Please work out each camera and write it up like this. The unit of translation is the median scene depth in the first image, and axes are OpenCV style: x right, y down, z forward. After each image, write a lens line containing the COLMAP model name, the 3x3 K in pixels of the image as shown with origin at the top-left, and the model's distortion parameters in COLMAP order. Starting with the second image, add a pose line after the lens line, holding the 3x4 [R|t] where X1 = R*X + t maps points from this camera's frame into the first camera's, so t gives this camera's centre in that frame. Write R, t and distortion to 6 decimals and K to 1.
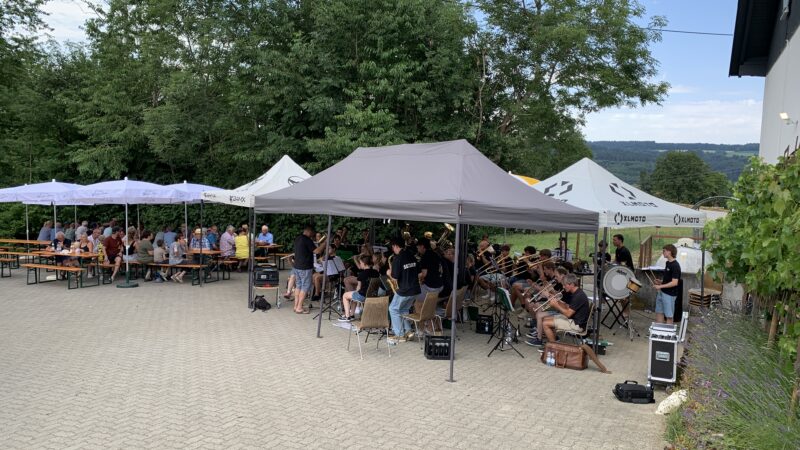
lens RADIAL K [[613.0, 0, 399.6], [0, 613.0, 224.6], [0, 0, 1]] dist [0.014312, -0.009432]
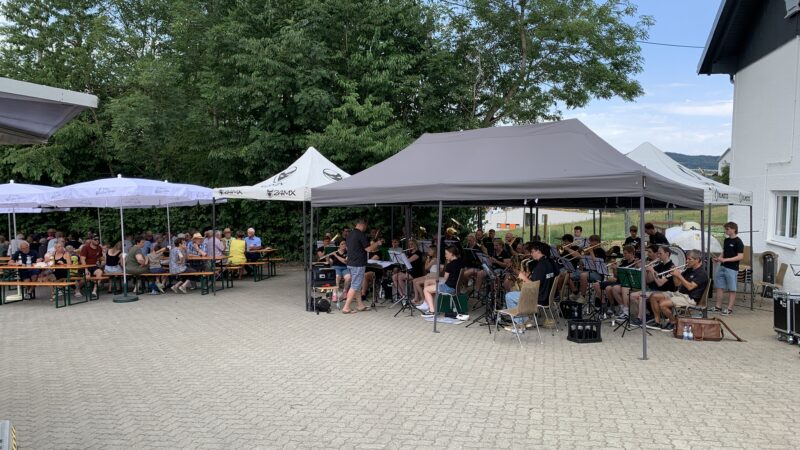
lens RADIAL K [[613.0, 0, 400.1], [0, 613.0, 227.4], [0, 0, 1]] dist [0.014312, -0.009432]
pose [[0.973640, -0.036198, 0.225199, -0.247473], [0.039479, 0.999170, -0.010083, 0.020810], [-0.224647, 0.018708, 0.974261, 0.067145]]
